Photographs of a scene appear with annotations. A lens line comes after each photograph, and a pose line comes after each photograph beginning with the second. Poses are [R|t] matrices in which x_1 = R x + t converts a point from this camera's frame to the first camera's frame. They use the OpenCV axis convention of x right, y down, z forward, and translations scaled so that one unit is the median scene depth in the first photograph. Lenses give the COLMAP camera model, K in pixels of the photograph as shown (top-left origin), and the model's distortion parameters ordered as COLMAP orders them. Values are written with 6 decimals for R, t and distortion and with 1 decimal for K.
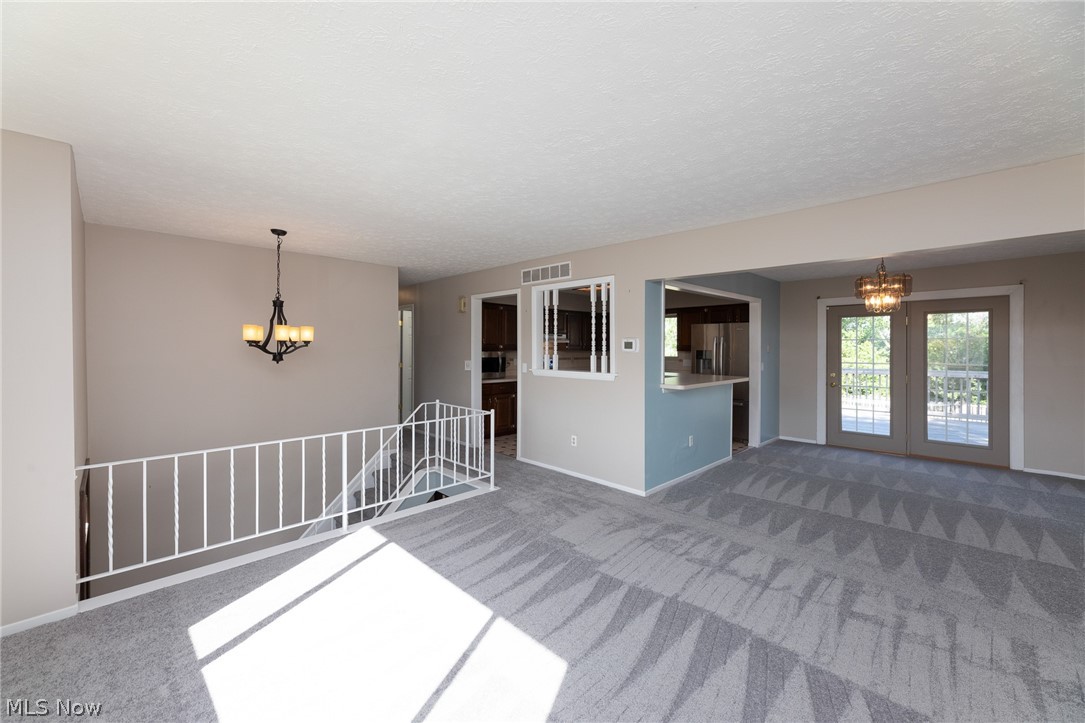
lens RADIAL K [[439.4, 0, 543.4], [0, 439.4, 352.0], [0, 0, 1]] dist [0.001223, 0.000560]
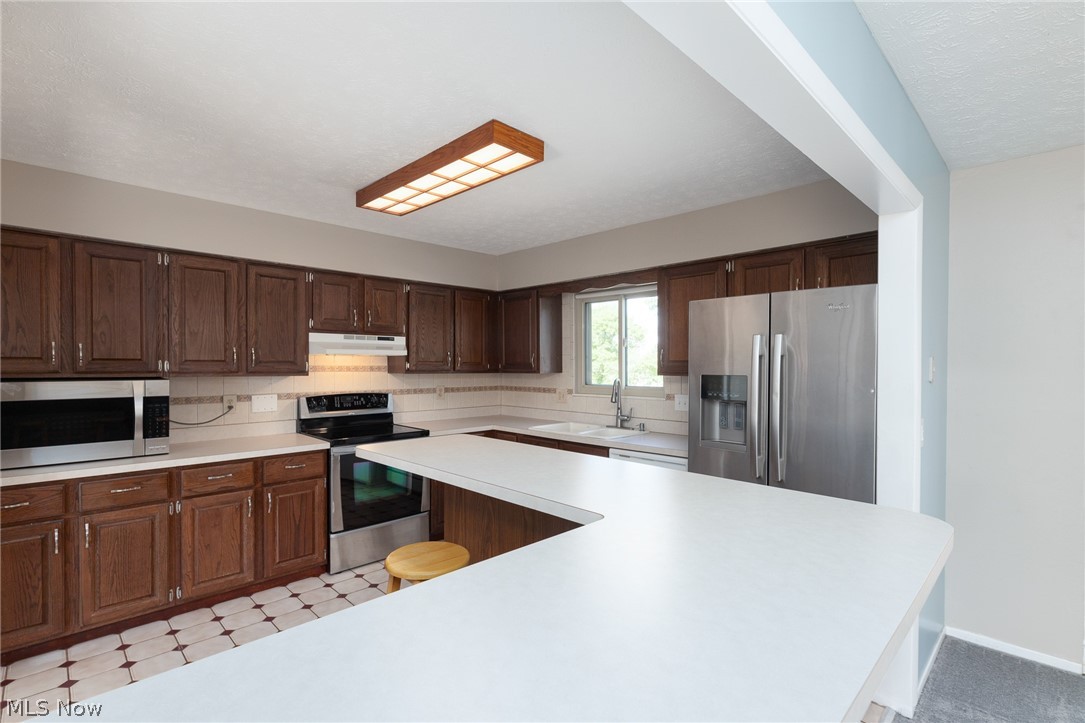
lens RADIAL K [[512.9, 0, 541.5], [0, 512.9, 366.0], [0, 0, 1]] dist [-0.000587, -0.000128]
pose [[0.999878, -0.002635, 0.015367, 0.211074], [0.002786, 0.999948, -0.009852, -0.007271], [-0.015340, 0.009894, 0.999833, 0.586807]]
